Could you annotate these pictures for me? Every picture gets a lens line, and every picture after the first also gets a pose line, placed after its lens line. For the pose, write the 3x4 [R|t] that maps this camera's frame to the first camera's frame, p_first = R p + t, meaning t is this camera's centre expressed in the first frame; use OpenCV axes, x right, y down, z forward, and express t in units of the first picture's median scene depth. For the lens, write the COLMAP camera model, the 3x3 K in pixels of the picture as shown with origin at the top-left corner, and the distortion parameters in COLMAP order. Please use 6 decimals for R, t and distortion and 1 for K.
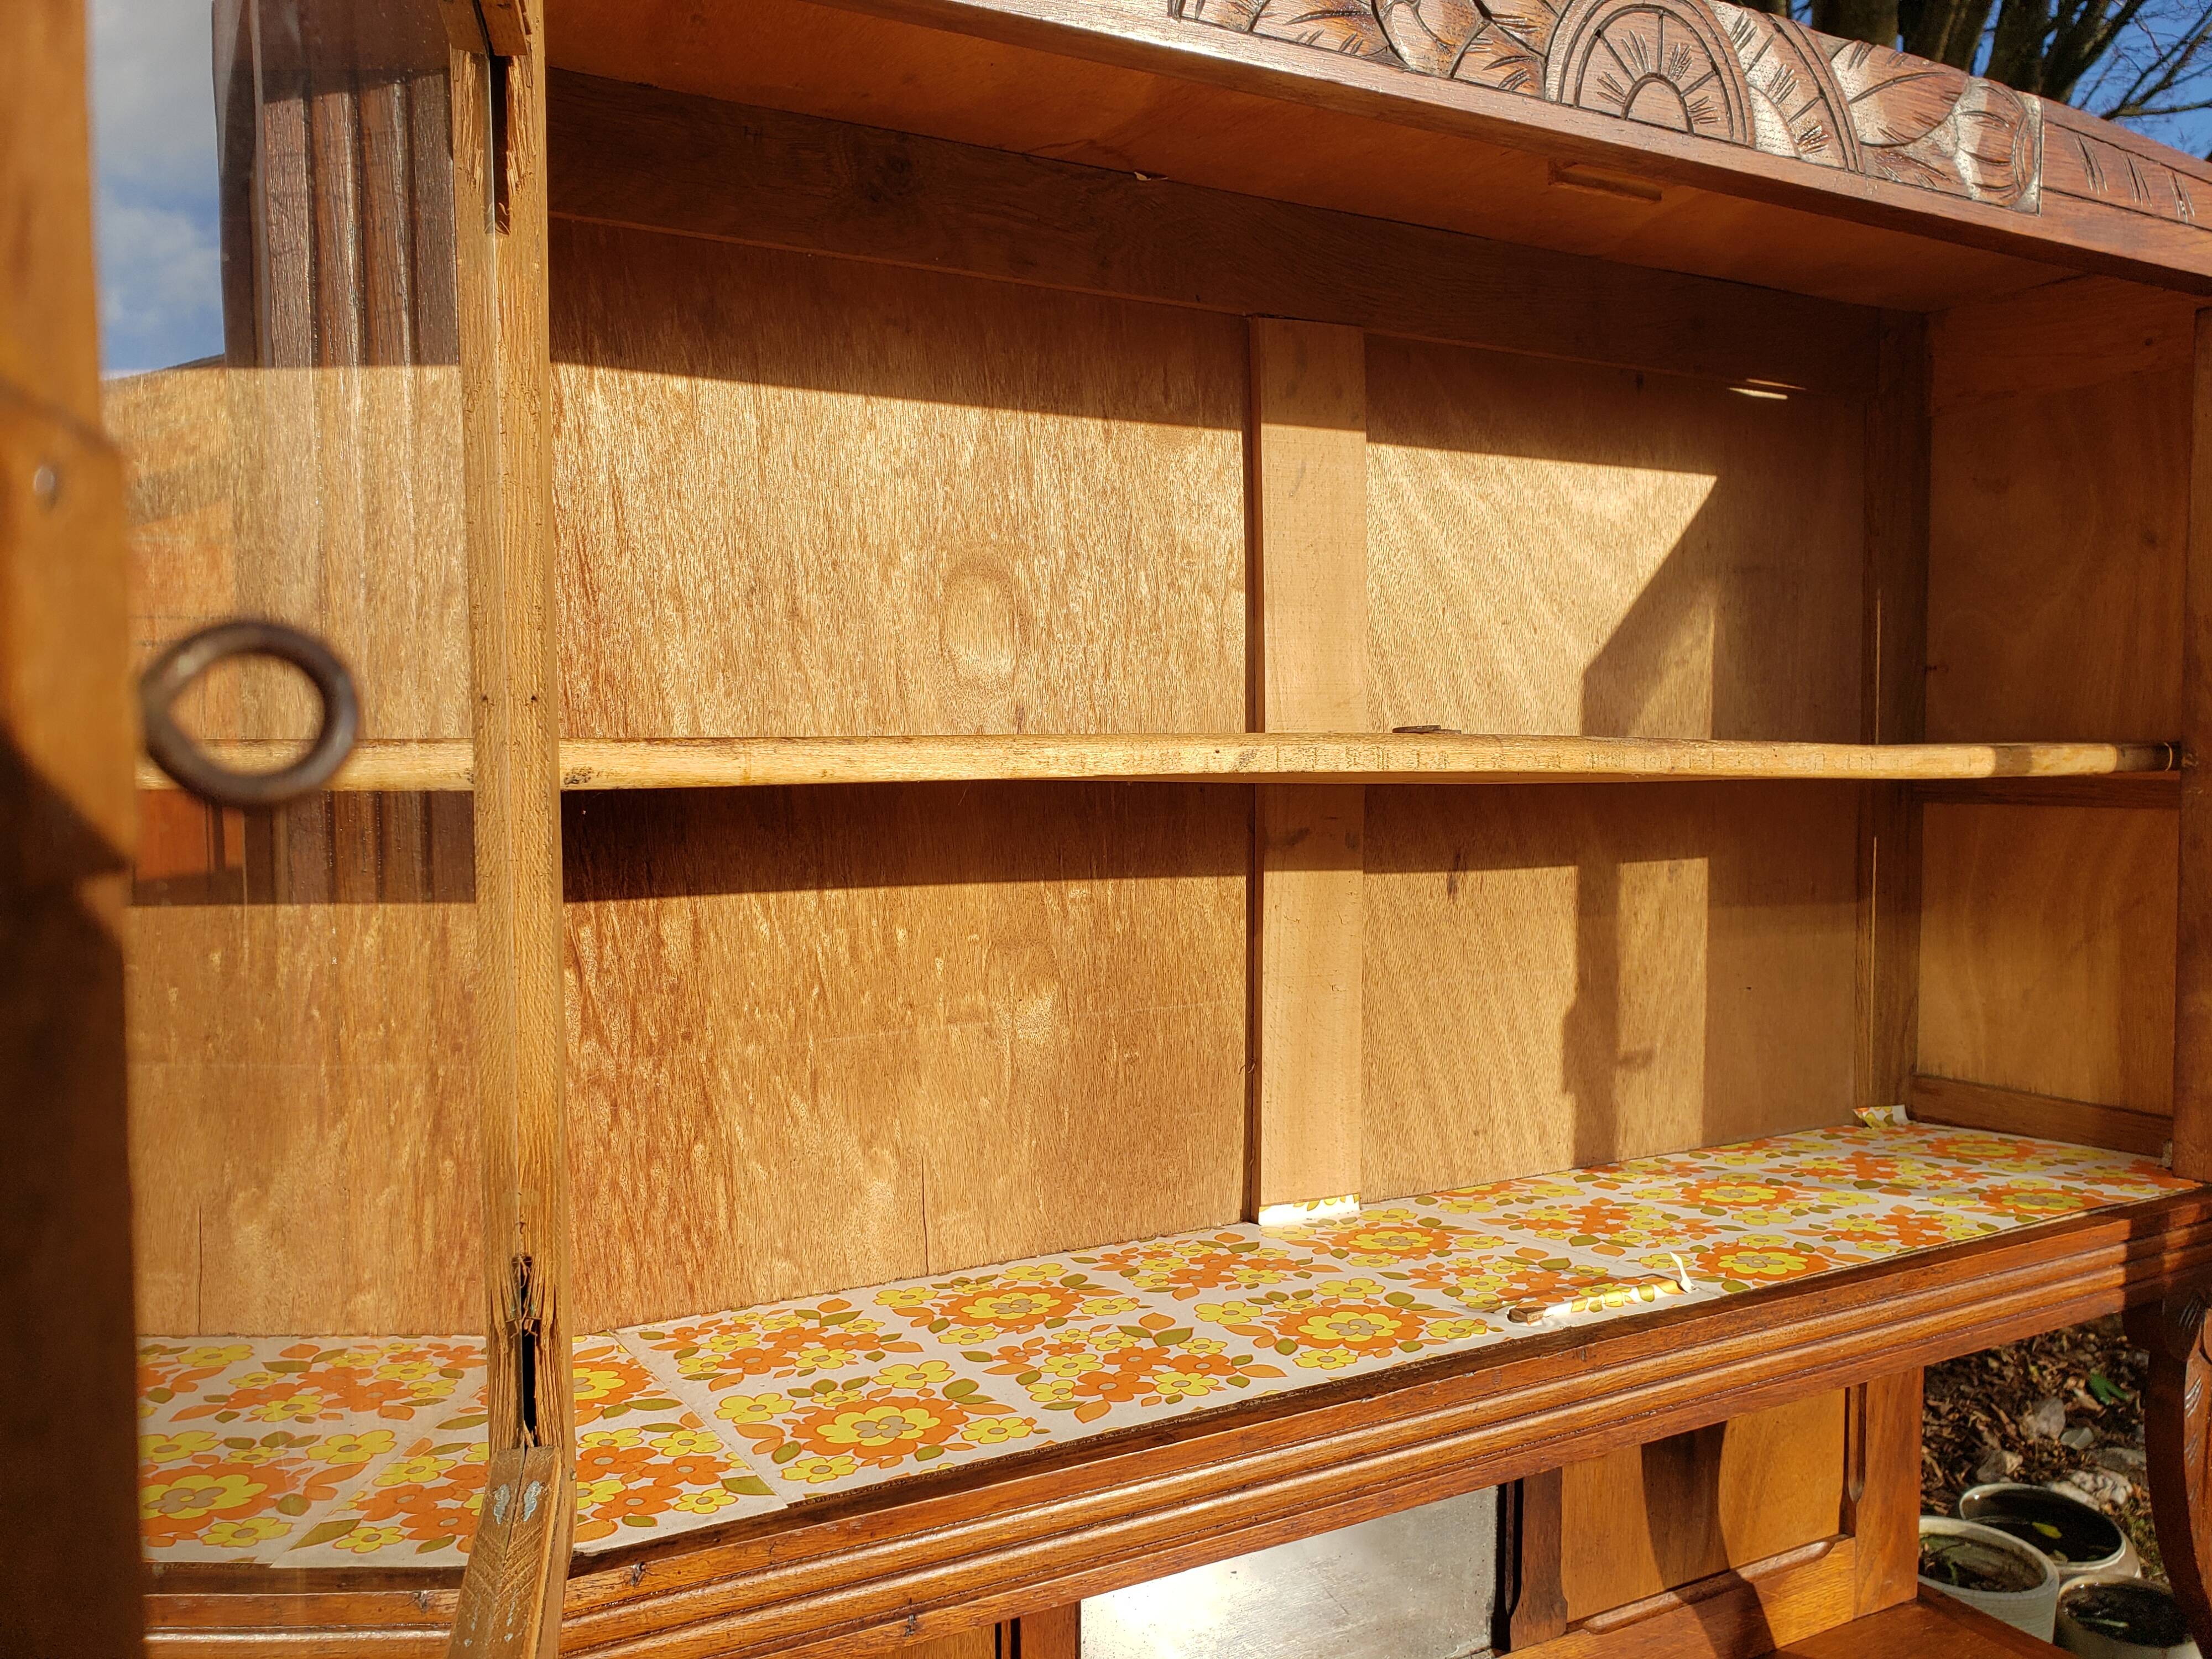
lens RADIAL K [[1730.7, 0, 1108.9], [0, 1730.7, 836.4], [0, 0, 1]] dist [0.013839, 0.005811]
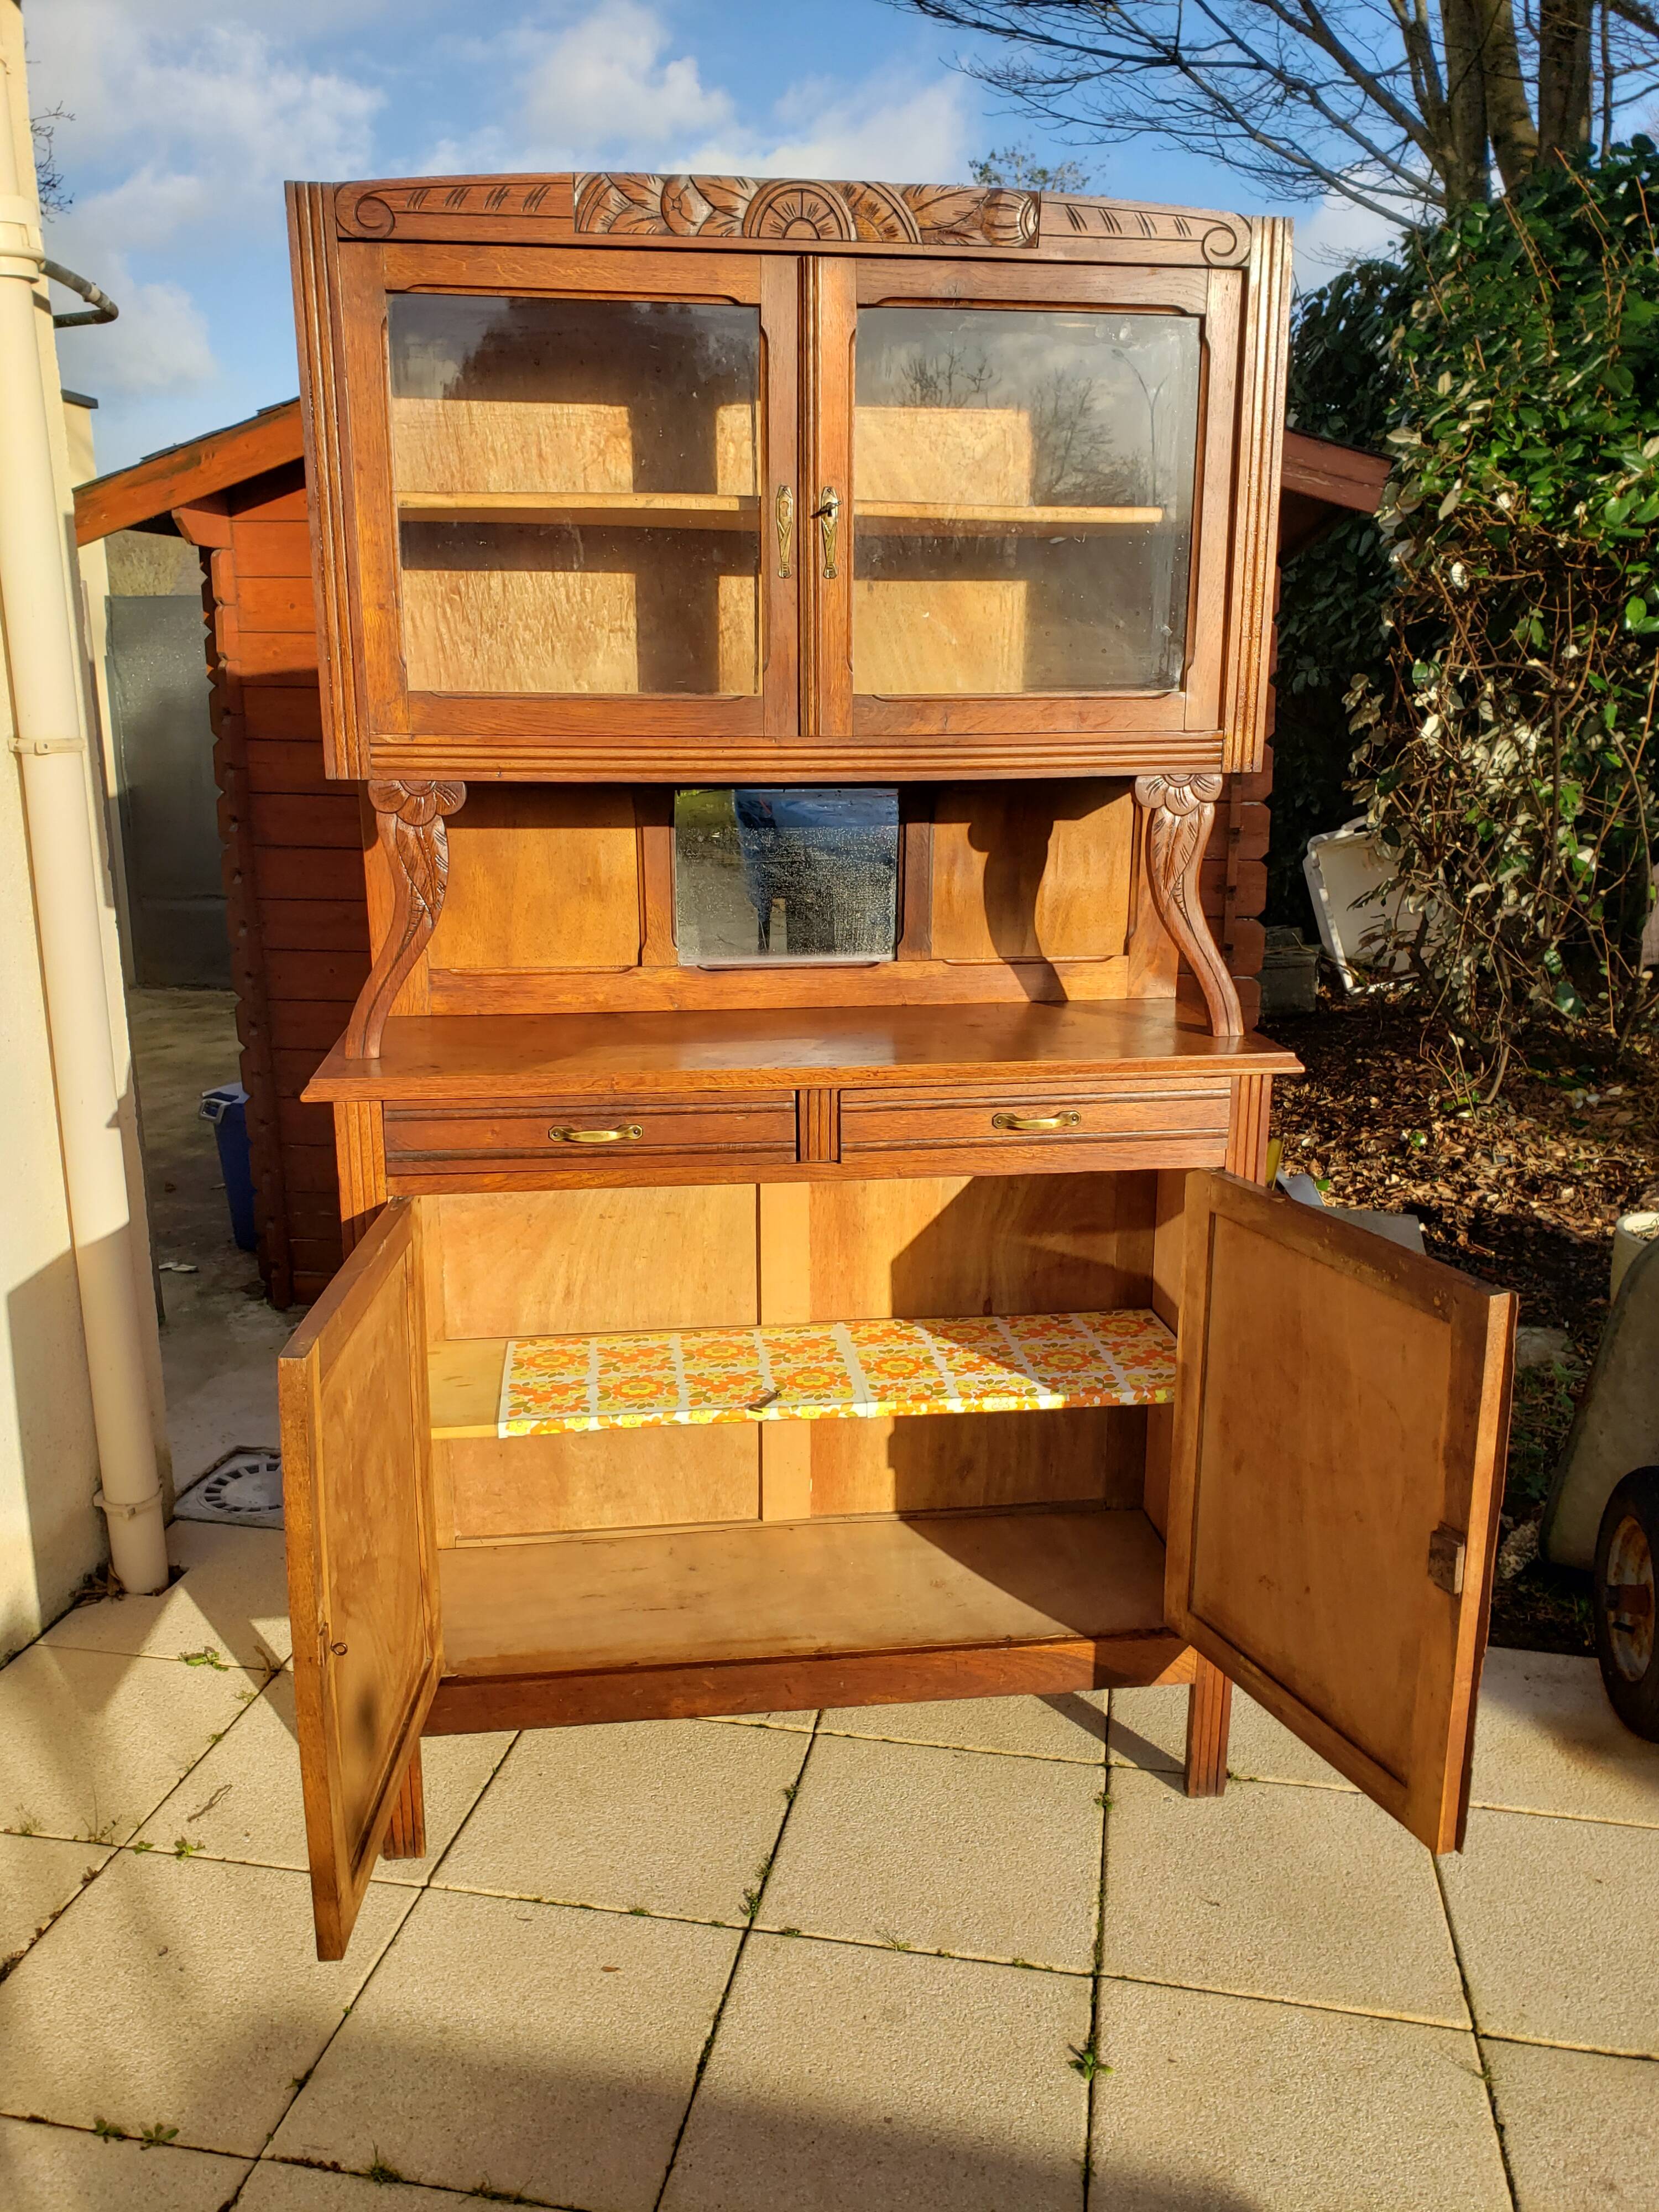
lens RADIAL K [[1730.7, 0, 823.0], [0, 1730.7, 1098.8], [0, 0, 1]] dist [0.013839, 0.005811]
pose [[0.930282, 0.096792, -0.353846, 1.157111], [-0.026299, 0.979678, 0.198844, 0.267948], [0.365902, -0.175676, 0.913922, -1.295926]]
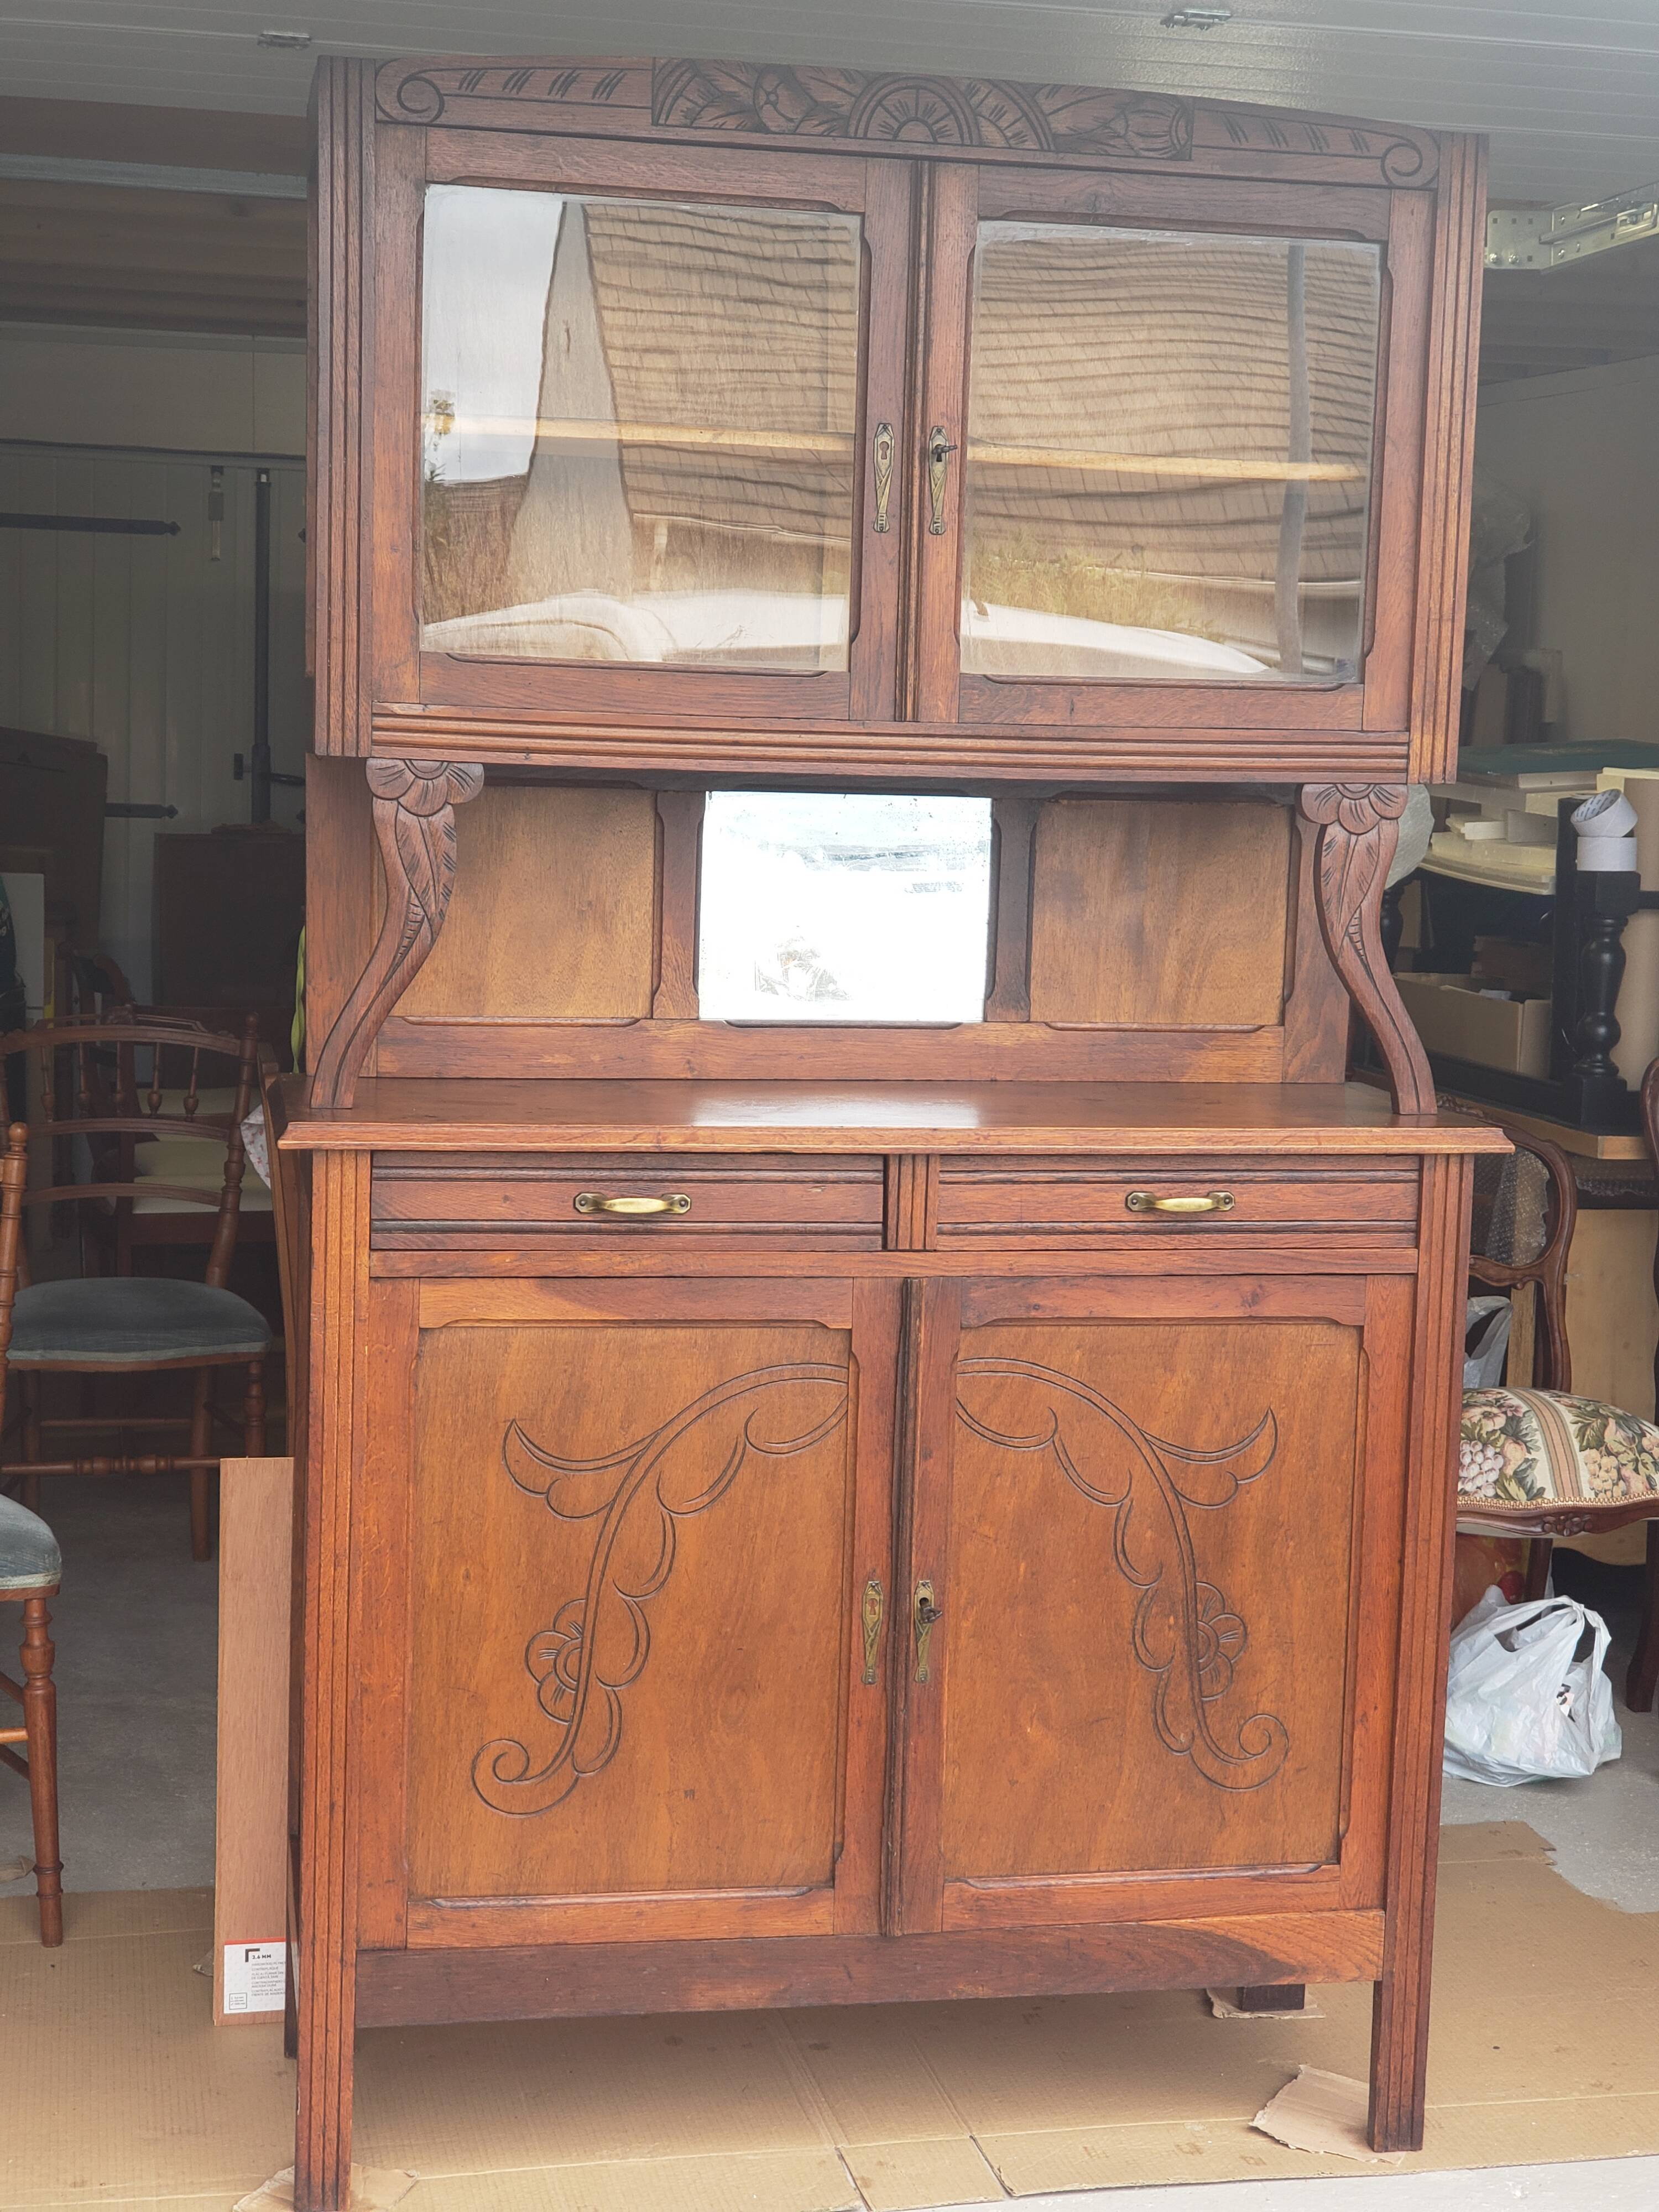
lens RADIAL K [[3289.2, 0, 857.2], [0, 3289.2, 1105.9], [0, 0, 1]] dist [0.070214, 0.000000]
pose [[0.953895, 0.070927, -0.291640, 1.292798], [-0.051467, 0.995939, 0.073875, 0.406619], [0.295695, -0.055459, 0.953671, -2.533711]]
